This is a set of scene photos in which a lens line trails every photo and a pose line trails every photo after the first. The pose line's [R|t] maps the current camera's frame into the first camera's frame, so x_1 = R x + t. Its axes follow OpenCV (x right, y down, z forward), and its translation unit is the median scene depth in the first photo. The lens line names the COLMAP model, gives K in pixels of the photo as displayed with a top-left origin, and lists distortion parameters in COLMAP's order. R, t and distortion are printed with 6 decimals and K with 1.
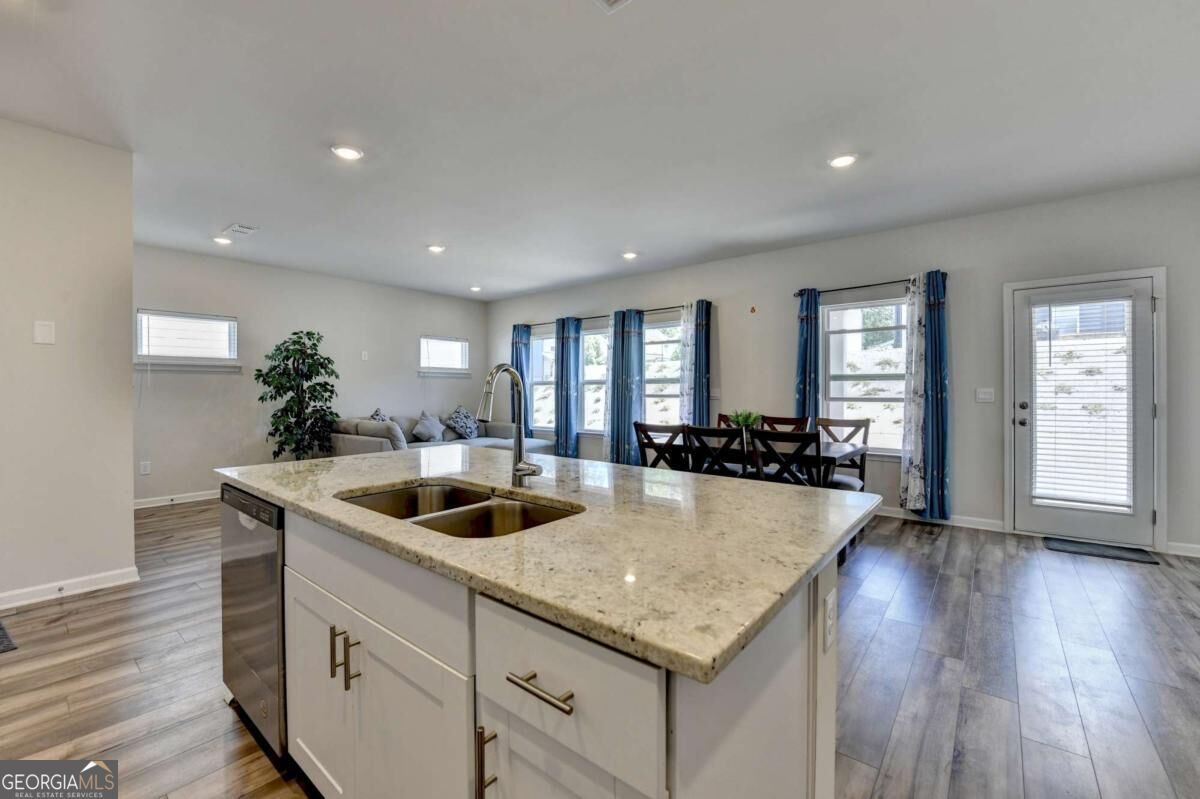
lens RADIAL K [[491.9, 0, 581.9], [0, 491.9, 393.6], [0, 0, 1]] dist [-0.011753, -0.000082]
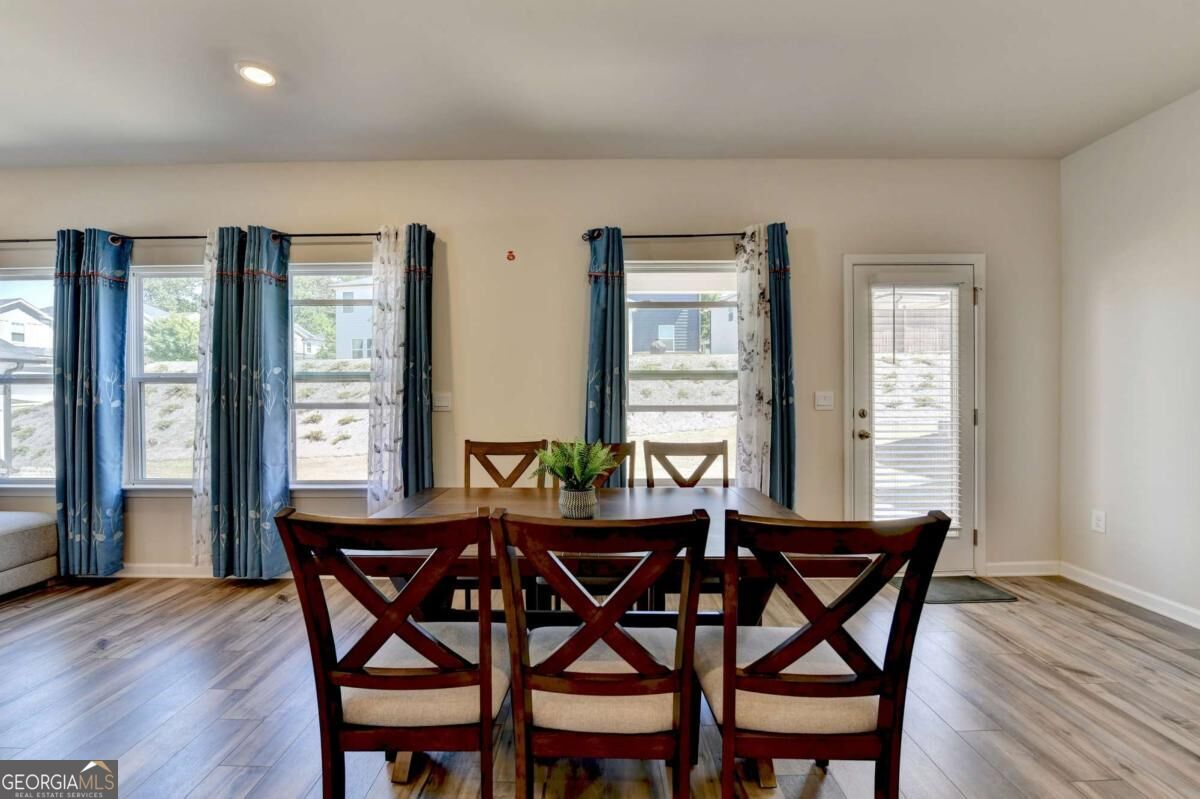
lens RADIAL K [[486.7, 0, 589.6], [0, 486.7, 396.6], [0, 0, 1]] dist [-0.013215, -0.000696]
pose [[0.770268, -0.009365, 0.637651, 0.049889], [0.006818, 0.999956, 0.006450, -0.007131], [-0.637684, -0.000621, 0.770298, 0.472257]]
